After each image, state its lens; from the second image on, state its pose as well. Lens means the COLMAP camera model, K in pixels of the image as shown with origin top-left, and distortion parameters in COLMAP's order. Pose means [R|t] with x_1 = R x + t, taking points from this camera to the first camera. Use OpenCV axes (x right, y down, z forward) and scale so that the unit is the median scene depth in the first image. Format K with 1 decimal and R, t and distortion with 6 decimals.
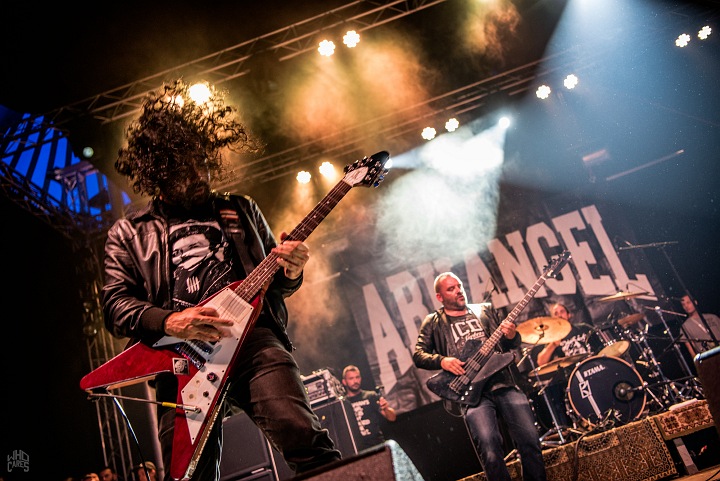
lens RADIAL K [[726.0, 0, 362.7], [0, 726.0, 238.6], [0, 0, 1]] dist [0.073519, 0.000000]
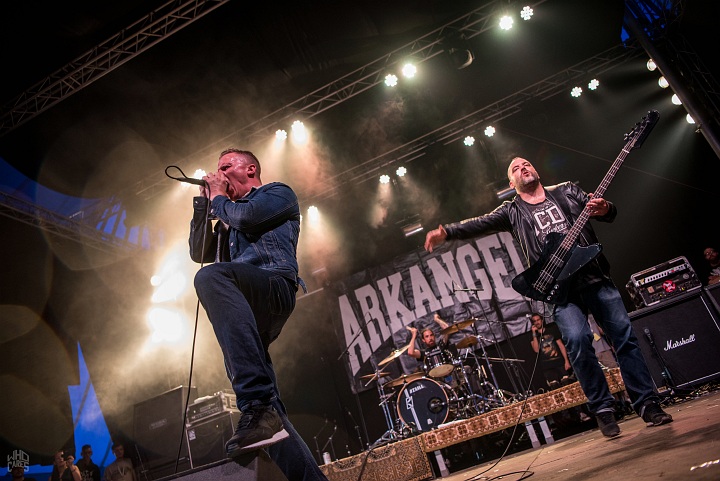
lens RADIAL K [[556.7, 0, 364.1], [0, 556.7, 236.6], [0, 0, 1]] dist [-0.030903, 0.021195]
pose [[0.977166, -0.053446, -0.205647, 0.273923], [0.064928, 0.996662, 0.049489, -0.097928], [0.202315, -0.061712, 0.977374, -0.007833]]
